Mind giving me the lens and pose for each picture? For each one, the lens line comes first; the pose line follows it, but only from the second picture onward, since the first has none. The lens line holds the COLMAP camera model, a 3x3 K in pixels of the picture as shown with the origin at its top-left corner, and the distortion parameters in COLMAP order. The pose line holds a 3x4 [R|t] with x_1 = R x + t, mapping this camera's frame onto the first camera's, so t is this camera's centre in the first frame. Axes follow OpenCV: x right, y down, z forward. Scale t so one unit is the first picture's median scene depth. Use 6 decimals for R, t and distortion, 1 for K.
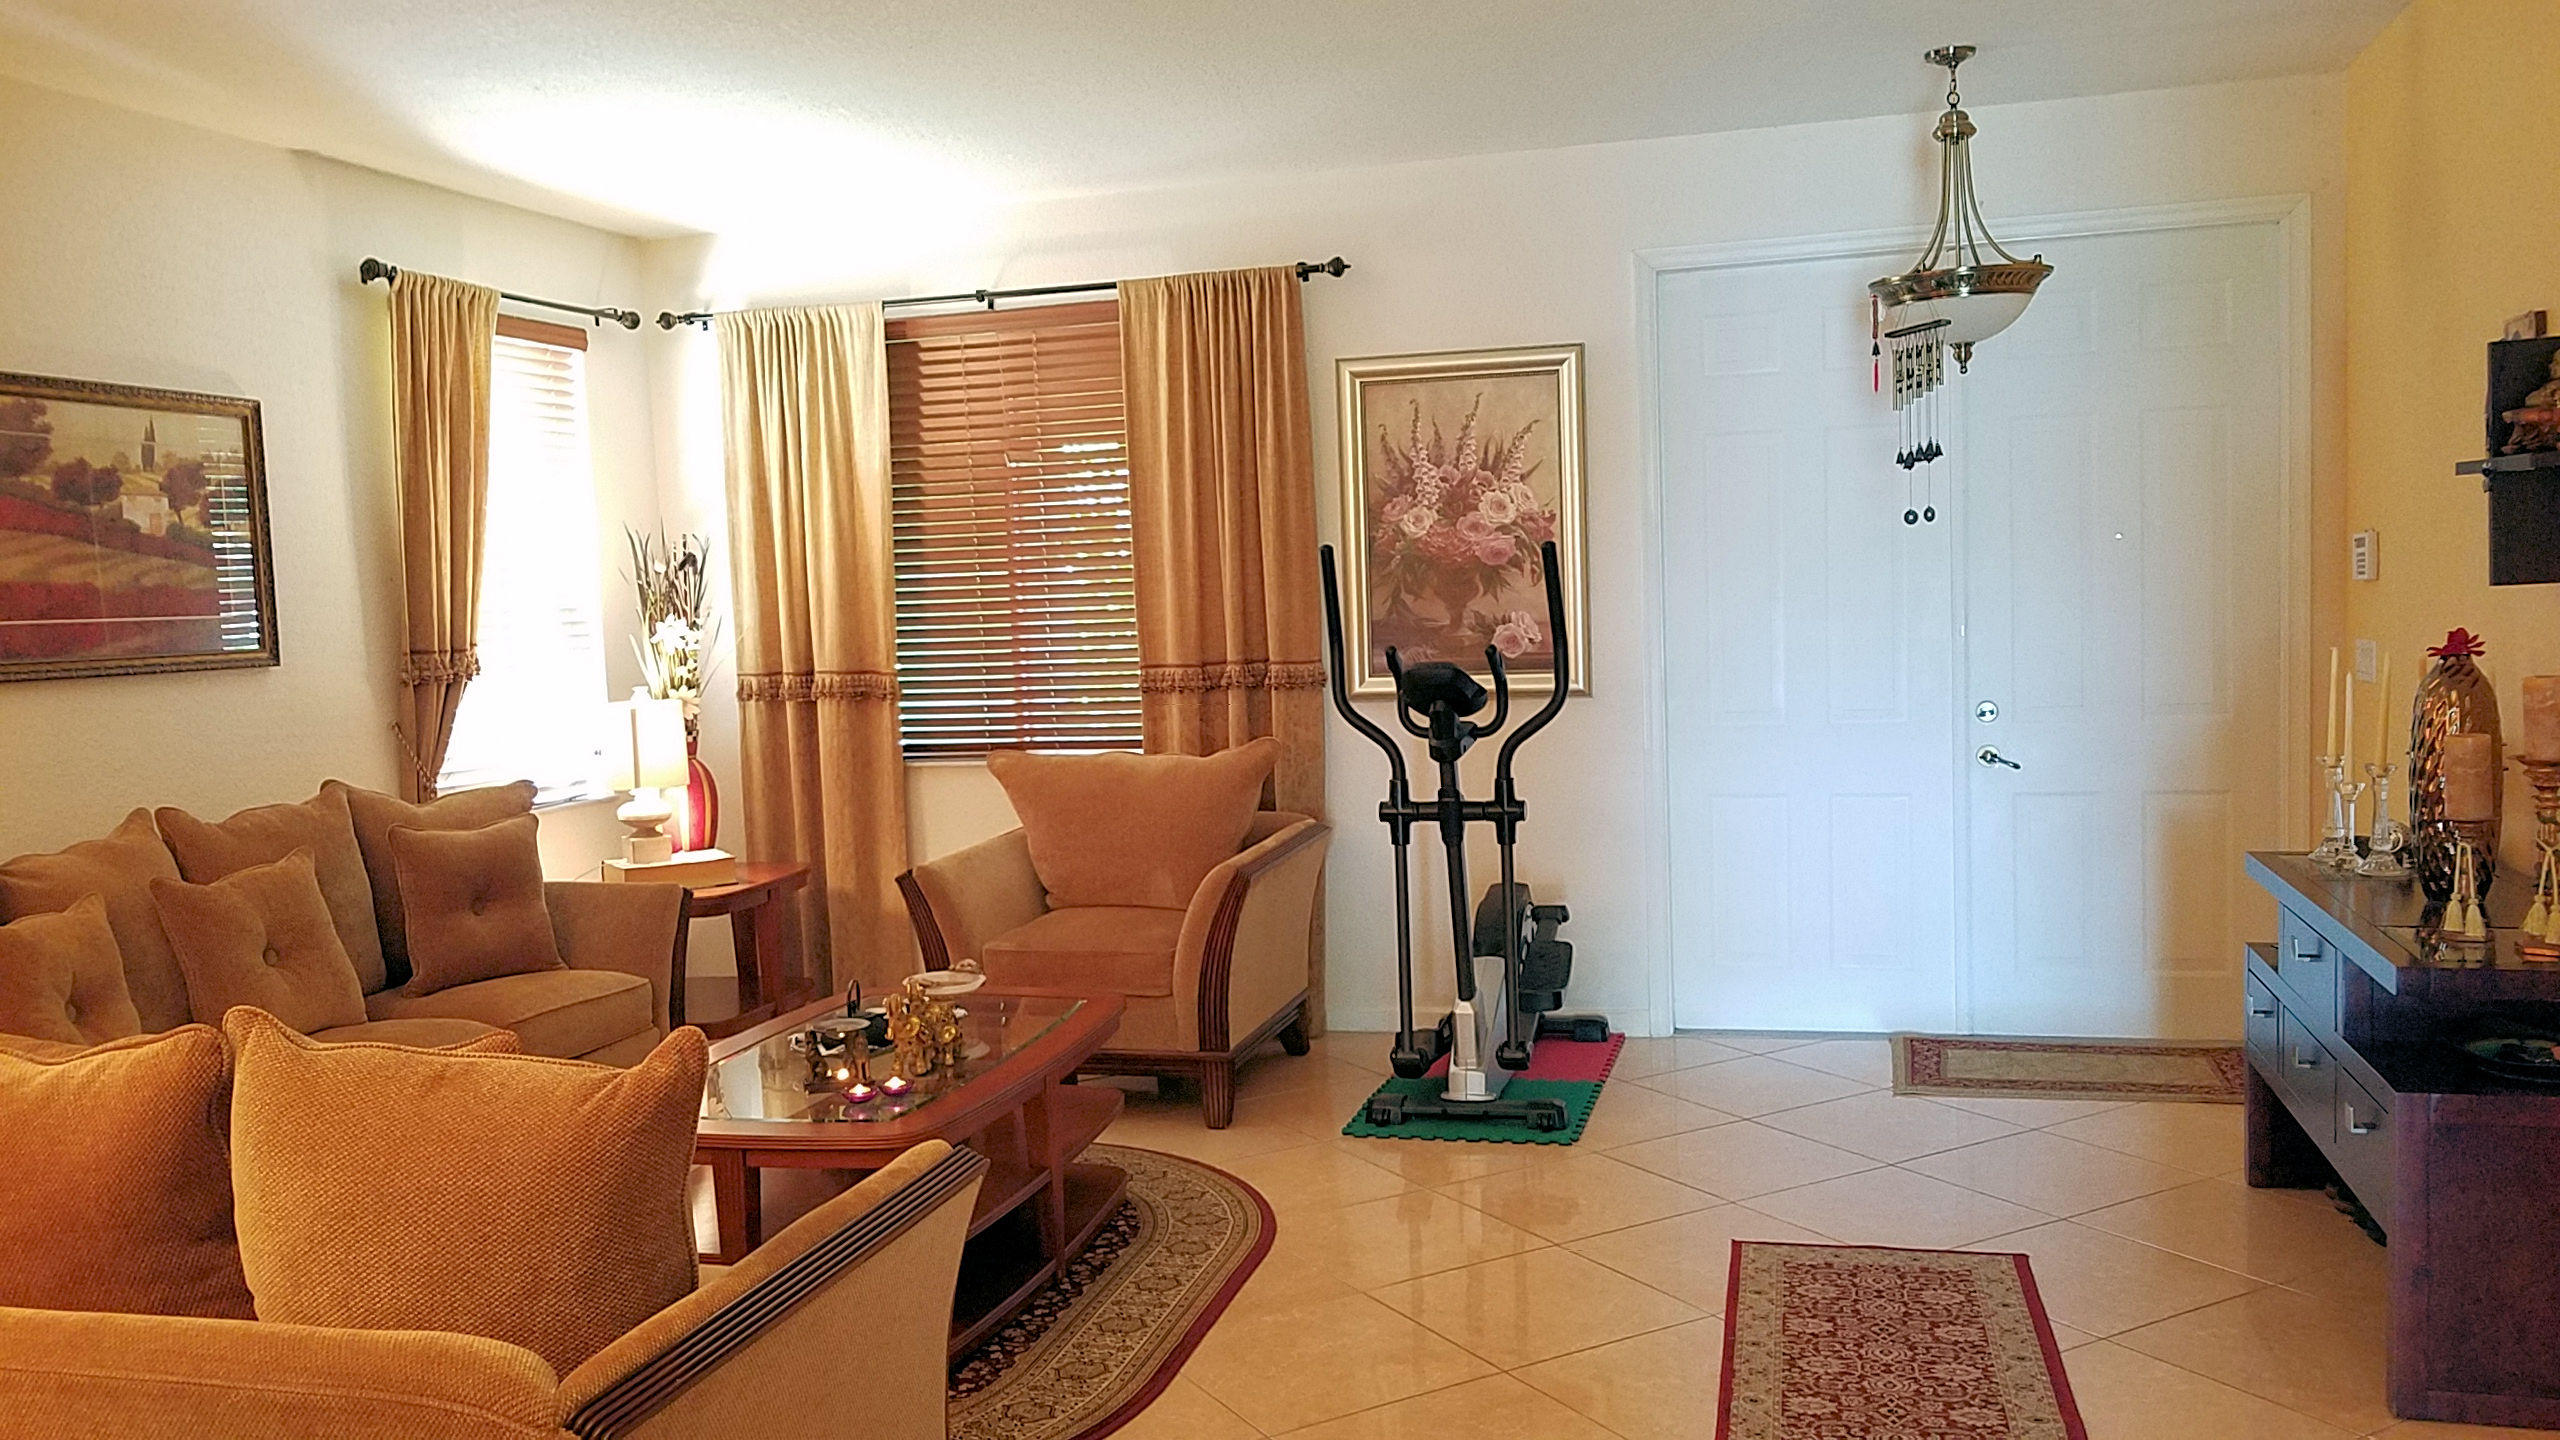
lens RADIAL K [[2030.9, 0, 1271.7], [0, 2030.9, 739.4], [0, 0, 1]] dist [0.003642, 0.001992]
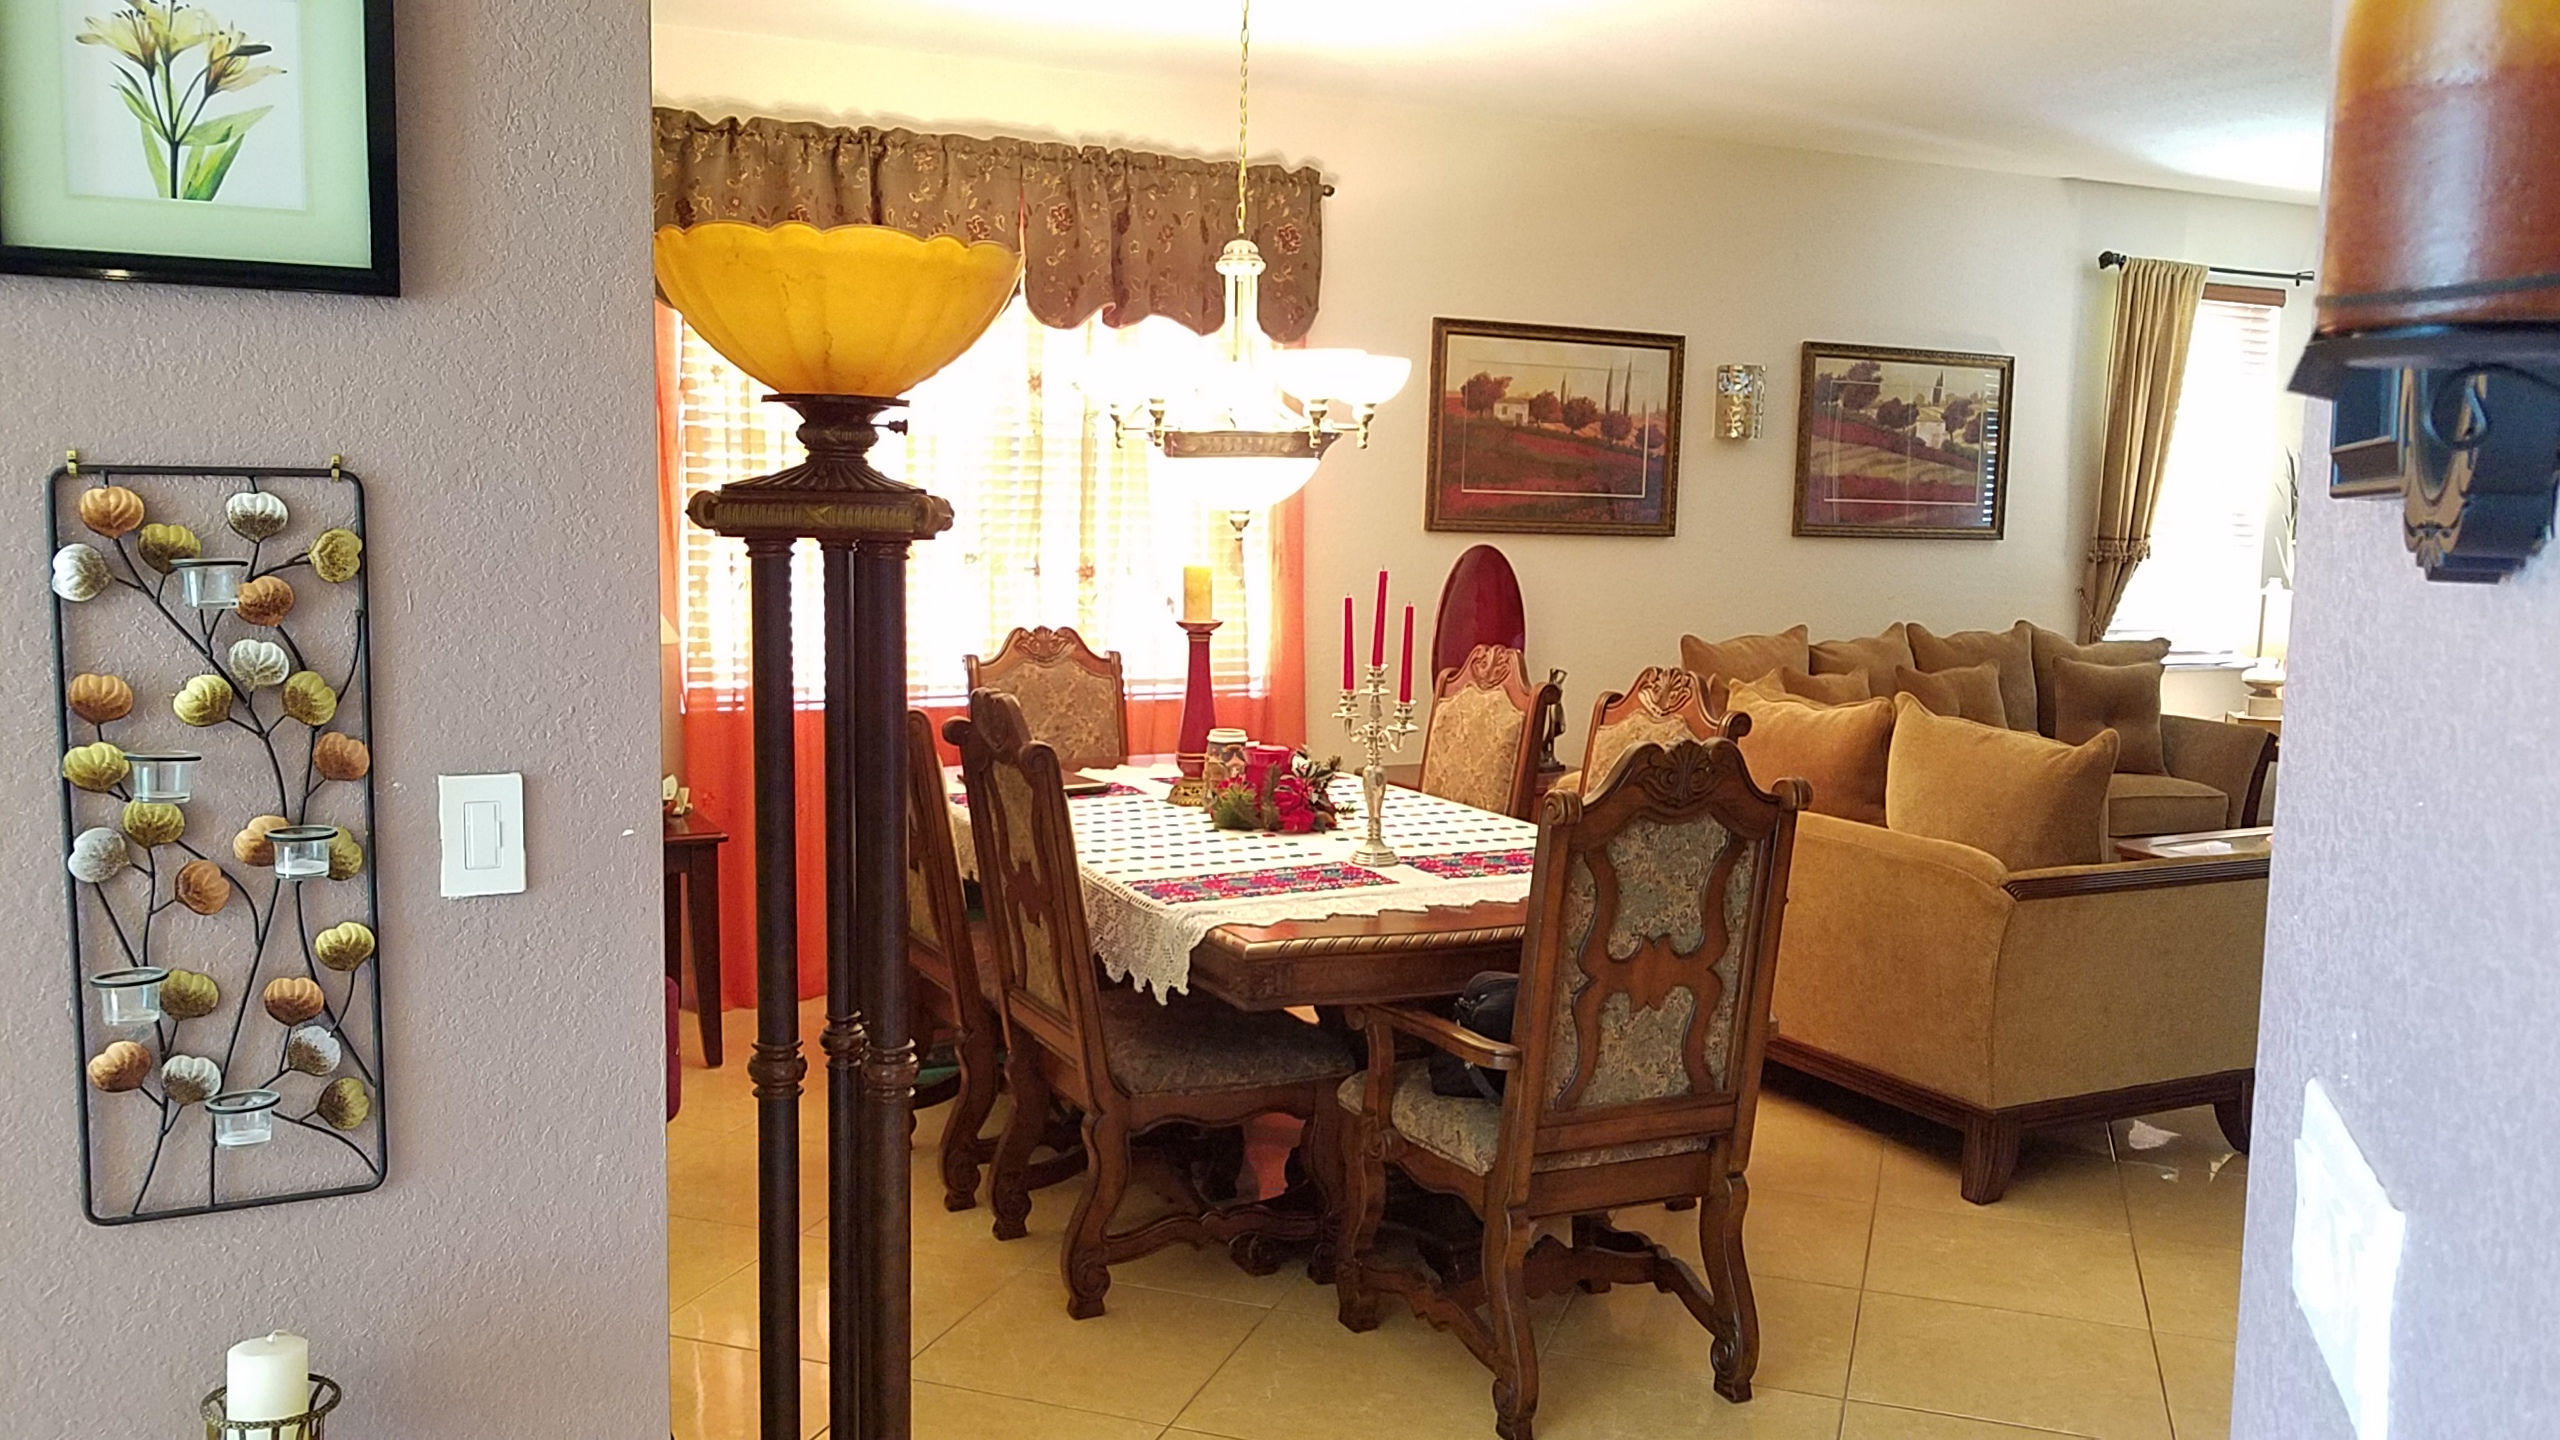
lens RADIAL K [[2030.9, 0, 1271.7], [0, 2030.9, 739.4], [0, 0, 1]] dist [0.003642, 0.001992]
pose [[0.667508, 0.138733, -0.731564, 0.248612], [-0.104190, 0.990226, 0.092718, 0.024763], [0.737277, 0.014332, 0.675438, -0.368678]]
